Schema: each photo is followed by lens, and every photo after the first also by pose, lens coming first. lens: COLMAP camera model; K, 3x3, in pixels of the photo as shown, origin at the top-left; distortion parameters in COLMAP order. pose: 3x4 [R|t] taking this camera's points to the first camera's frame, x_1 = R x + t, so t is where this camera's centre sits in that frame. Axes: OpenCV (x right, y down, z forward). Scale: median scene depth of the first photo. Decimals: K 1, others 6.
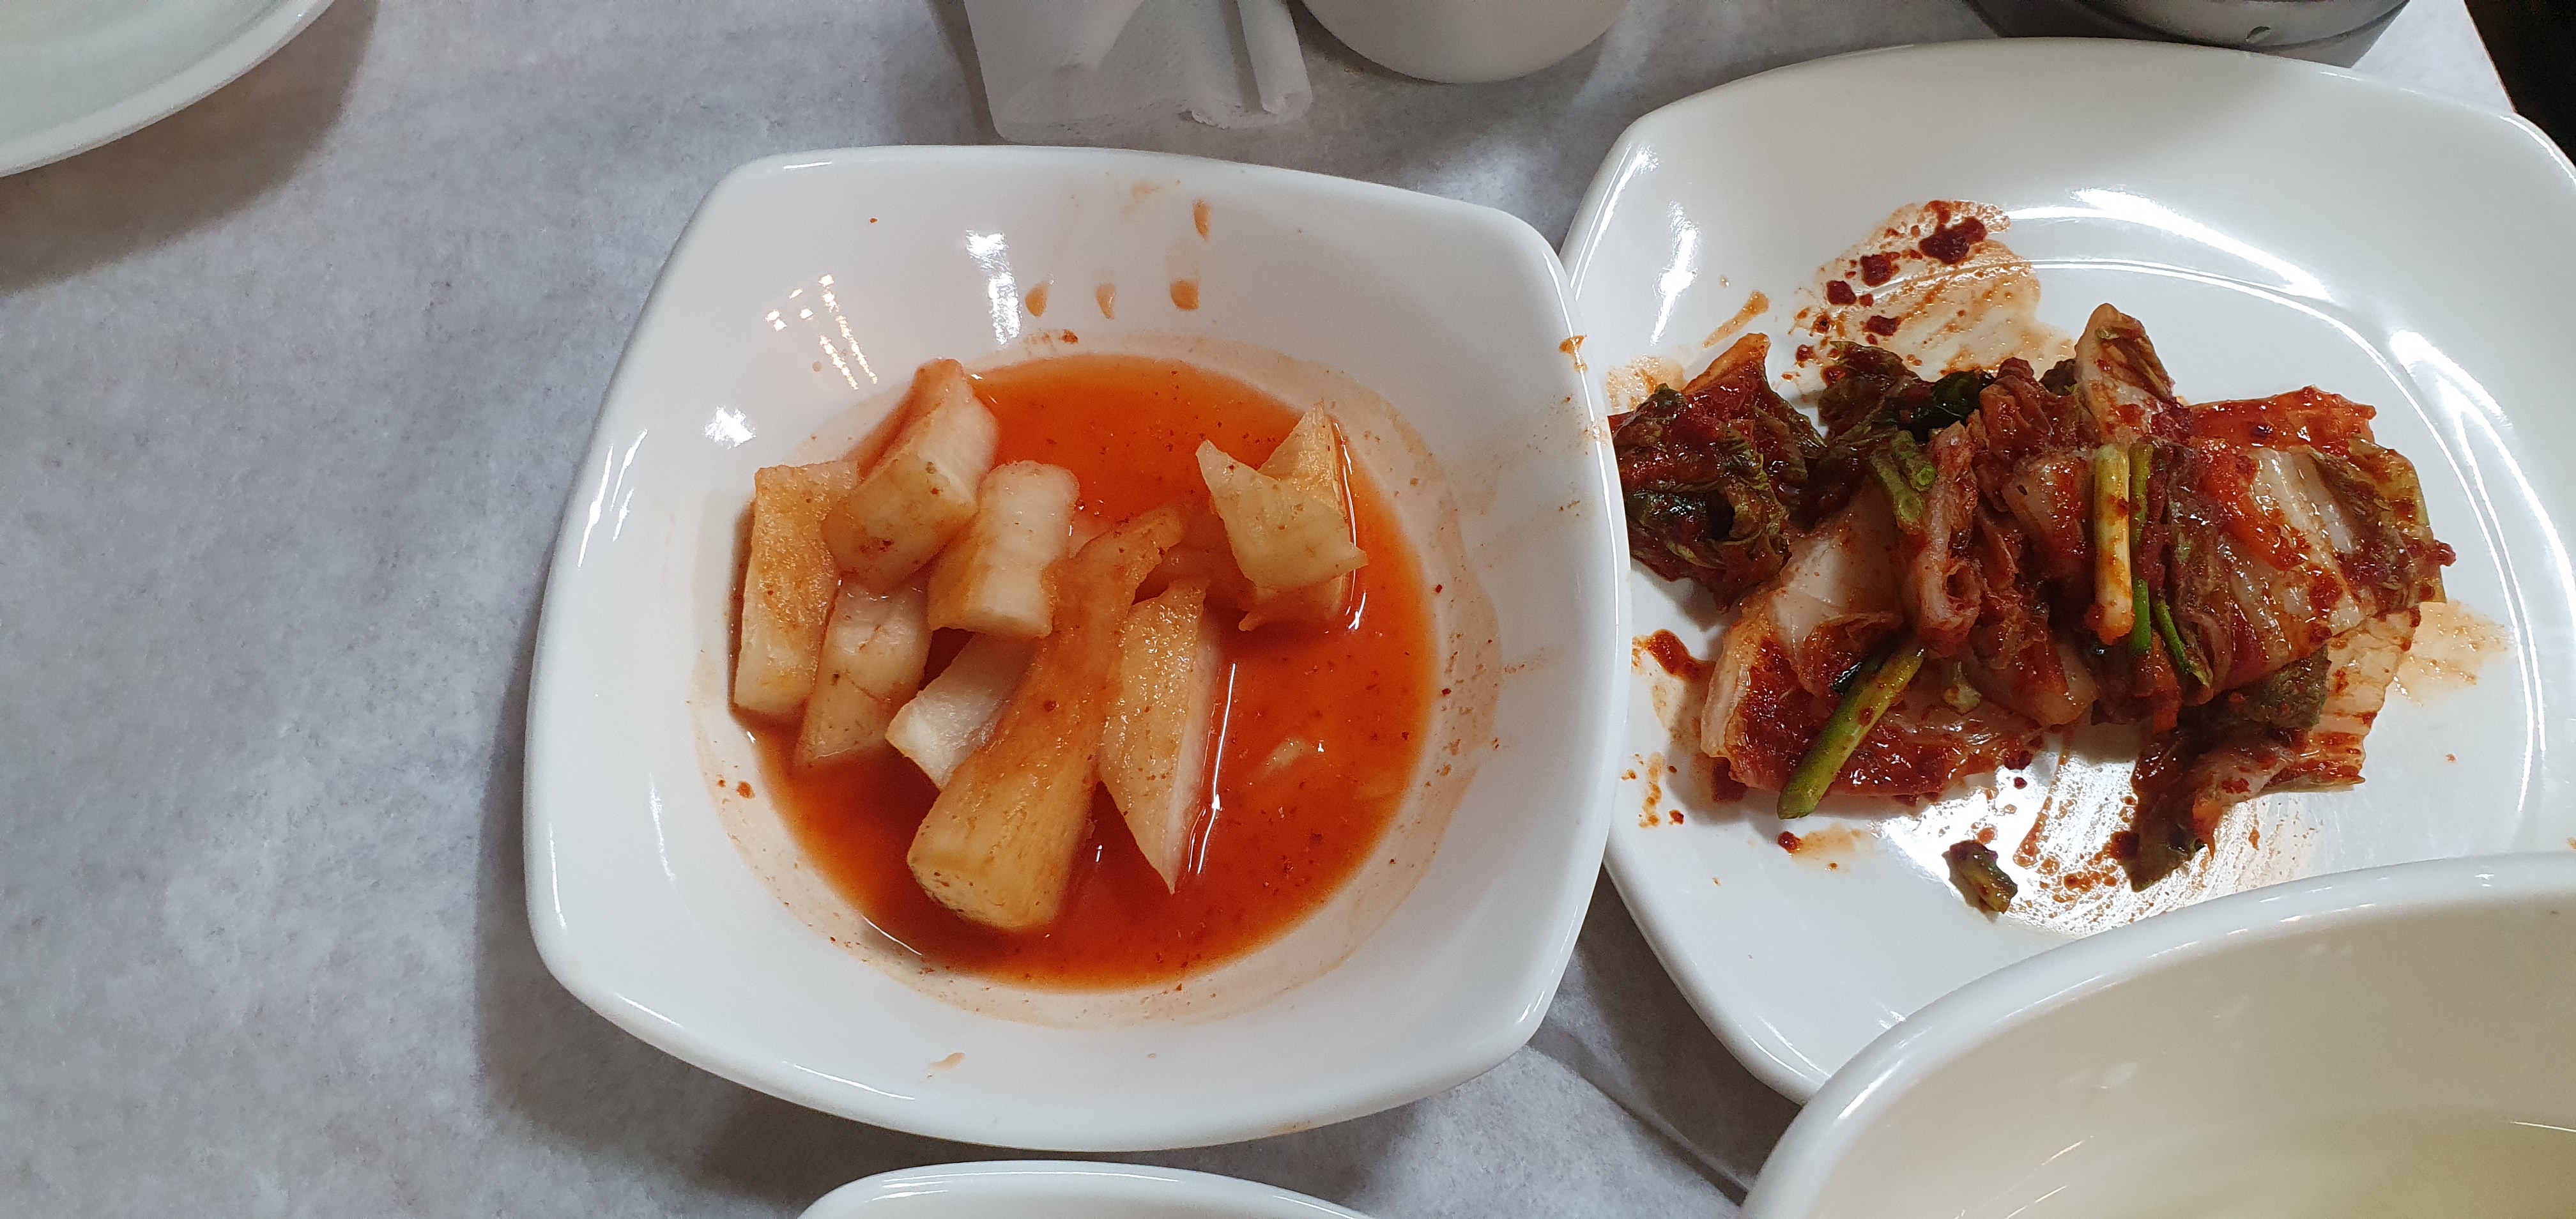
lens RADIAL K [[1872.1, 0, 1288.0], [0, 1872.1, 609.5], [0, 0, 1]] dist [-0.005357, -0.001372]
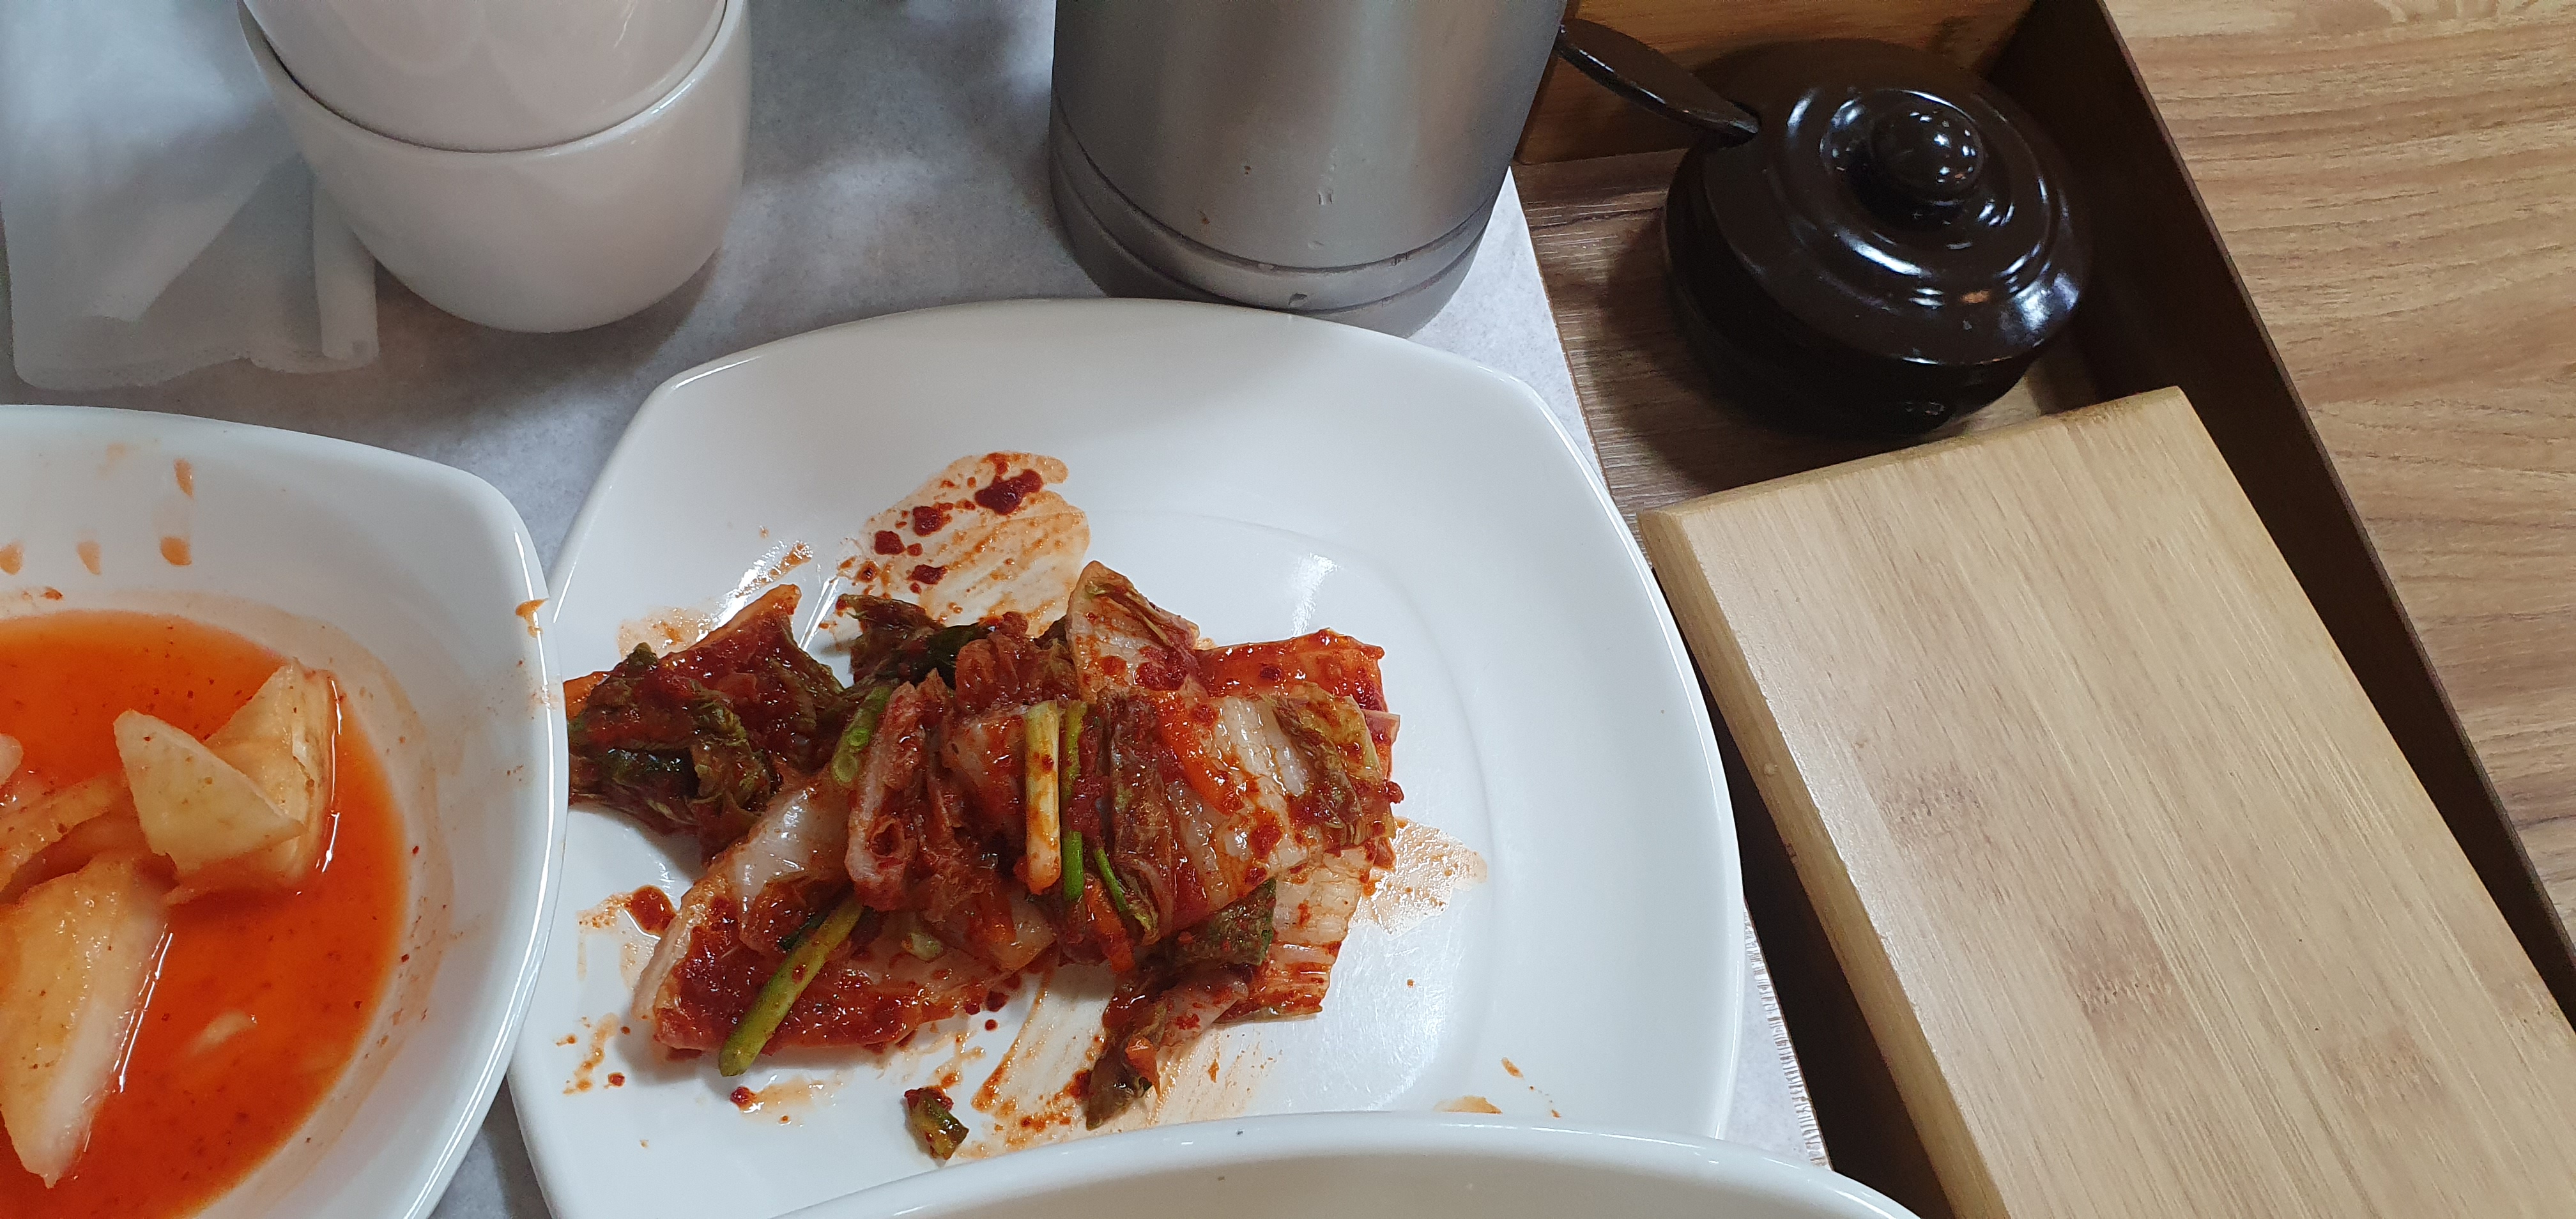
lens RADIAL K [[1872.1, 0, 1288.0], [0, 1872.1, 609.5], [0, 0, 1]] dist [-0.005357, -0.001372]
pose [[0.986018, -0.007499, 0.166472, 0.383335], [0.020181, 0.997008, -0.074617, -0.056527], [-0.165414, 0.076933, 0.983219, -0.063394]]
